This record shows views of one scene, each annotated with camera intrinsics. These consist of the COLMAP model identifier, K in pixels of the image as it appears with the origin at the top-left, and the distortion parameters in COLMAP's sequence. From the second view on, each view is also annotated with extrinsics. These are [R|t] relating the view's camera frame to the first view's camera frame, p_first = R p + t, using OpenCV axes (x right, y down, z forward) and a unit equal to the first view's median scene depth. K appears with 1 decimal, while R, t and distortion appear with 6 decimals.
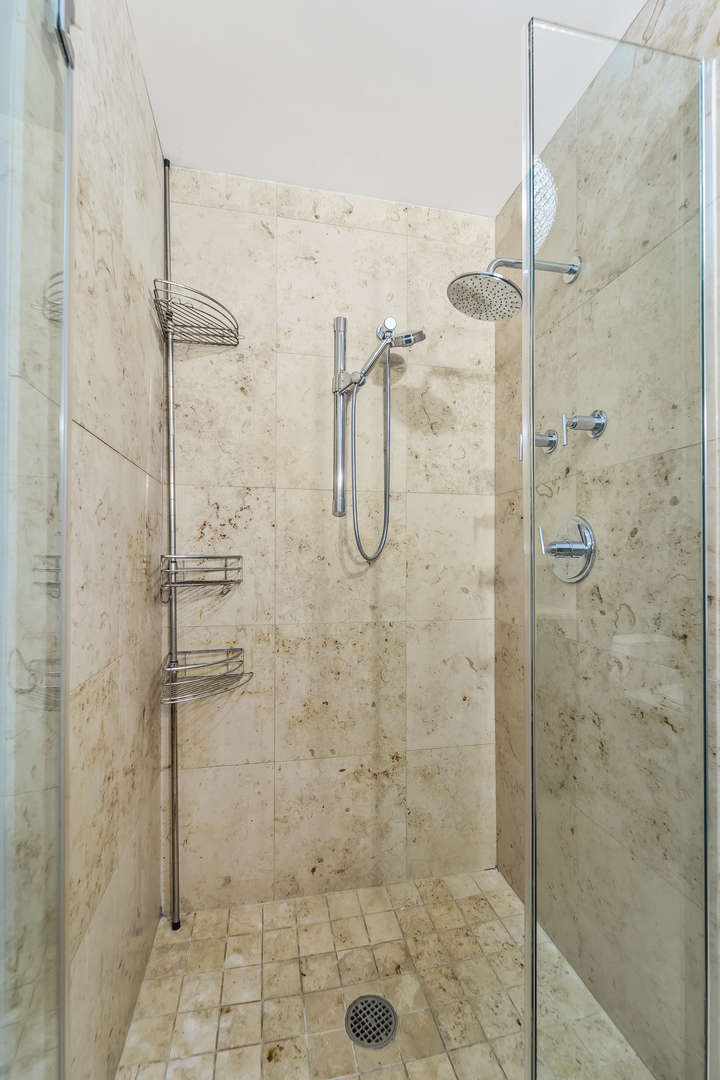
lens RADIAL K [[446.6, 0, 357.4], [0, 446.6, 553.7], [0, 0, 1]] dist [0.002818, -0.000269]
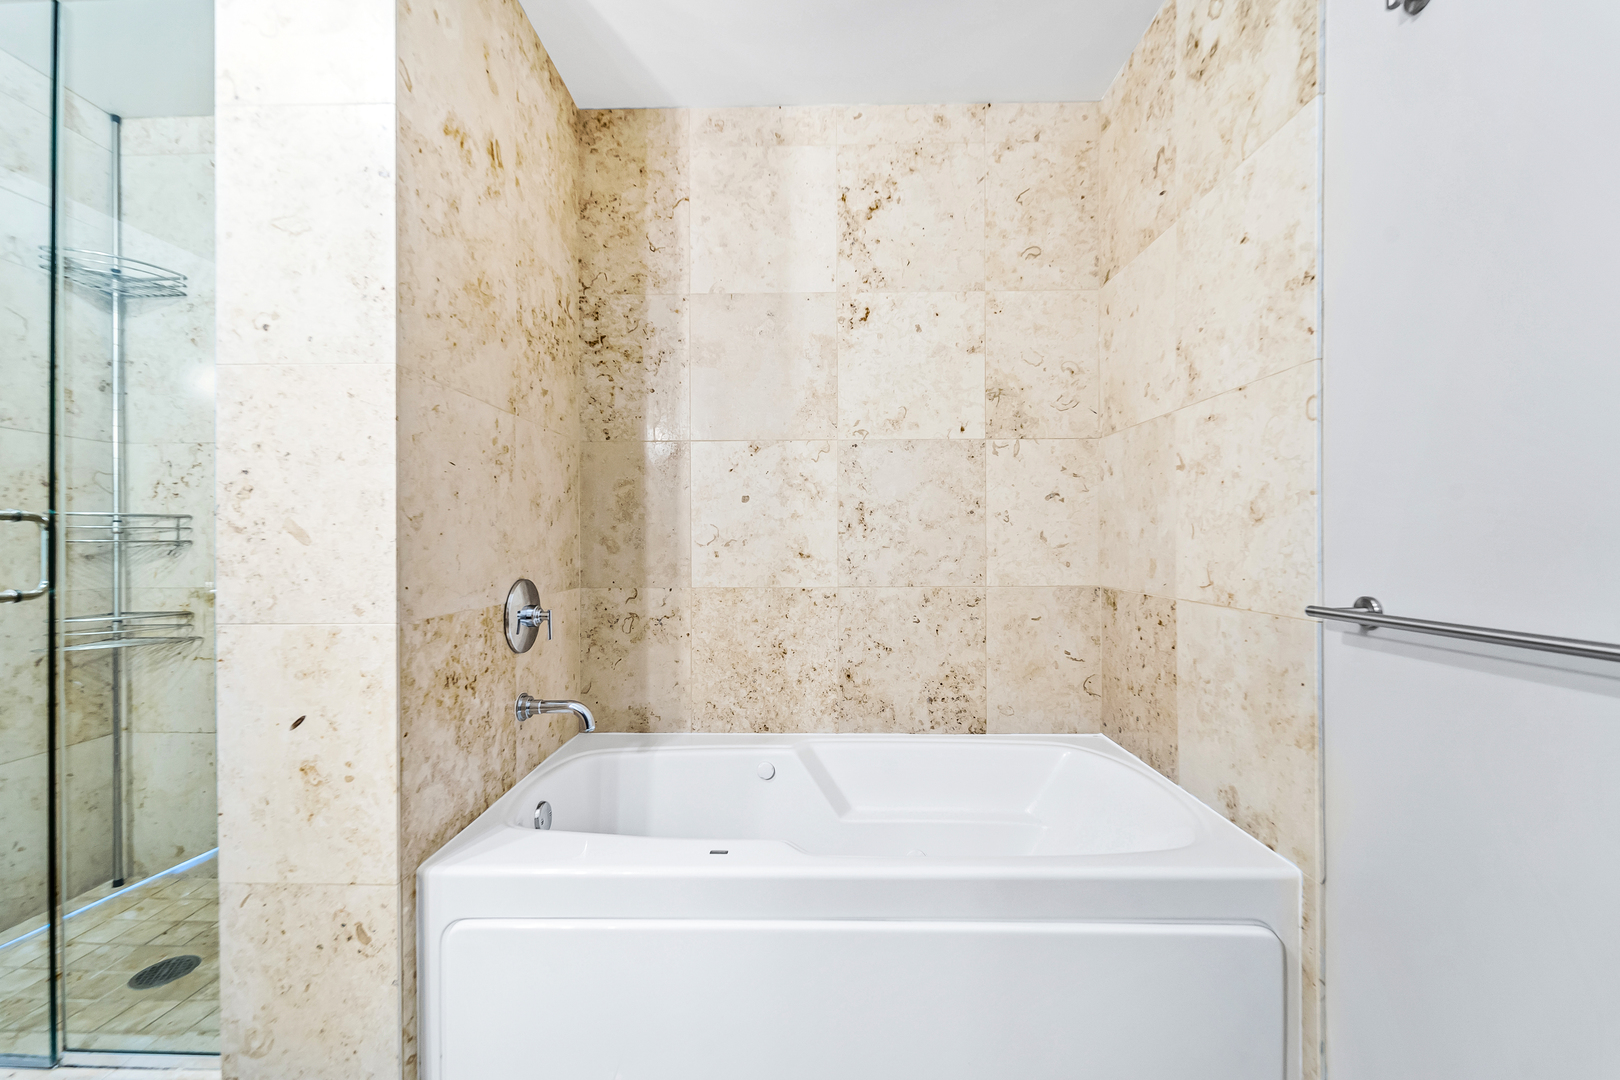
lens RADIAL K [[660.4, 0, 820.3], [0, 660.4, 528.7], [0, 0, 1]] dist [0.017666, -0.008070]
pose [[0.976269, -0.008360, -0.216398, 1.372589], [0.009955, 0.999931, 0.006285, 0.038611], [0.216331, -0.008290, 0.976285, -0.104026]]
